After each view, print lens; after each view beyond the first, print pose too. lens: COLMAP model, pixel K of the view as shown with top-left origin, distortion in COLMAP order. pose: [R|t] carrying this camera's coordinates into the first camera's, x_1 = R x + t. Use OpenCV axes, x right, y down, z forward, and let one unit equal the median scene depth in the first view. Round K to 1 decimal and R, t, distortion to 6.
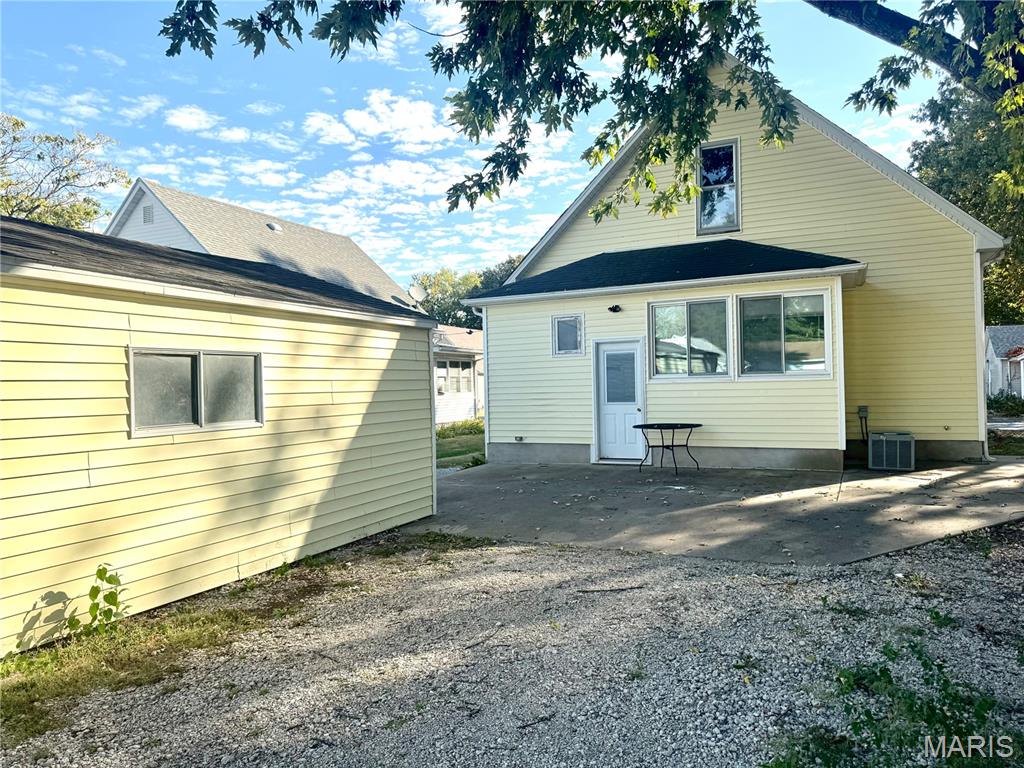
lens RADIAL K [[710.4, 0, 512.0], [0, 710.4, 384.0], [0, 0, 1]] dist [0.000363, -0.000672]
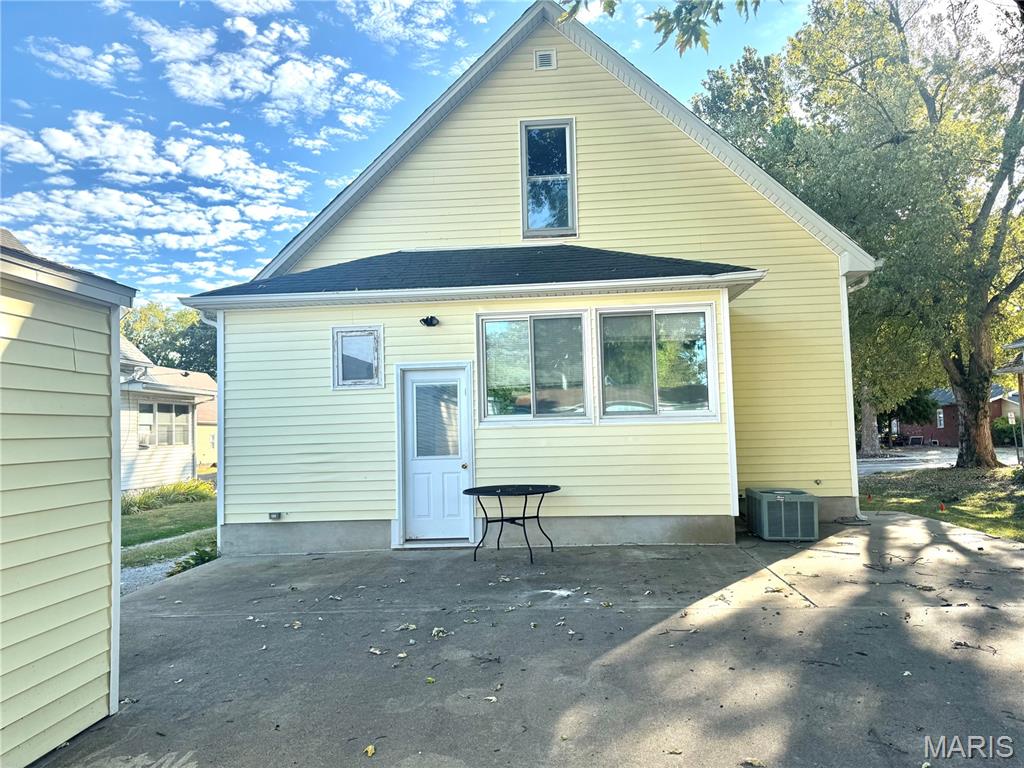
lens RADIAL K [[704.0, 0, 513.1], [0, 704.0, 356.5], [0, 0, 1]] dist [0.000963, -0.002919]
pose [[0.929639, 0.038107, 0.366496, -0.030790], [0.003053, 0.993807, -0.111077, 0.006009], [-0.368459, 0.104380, 0.923765, 0.331468]]
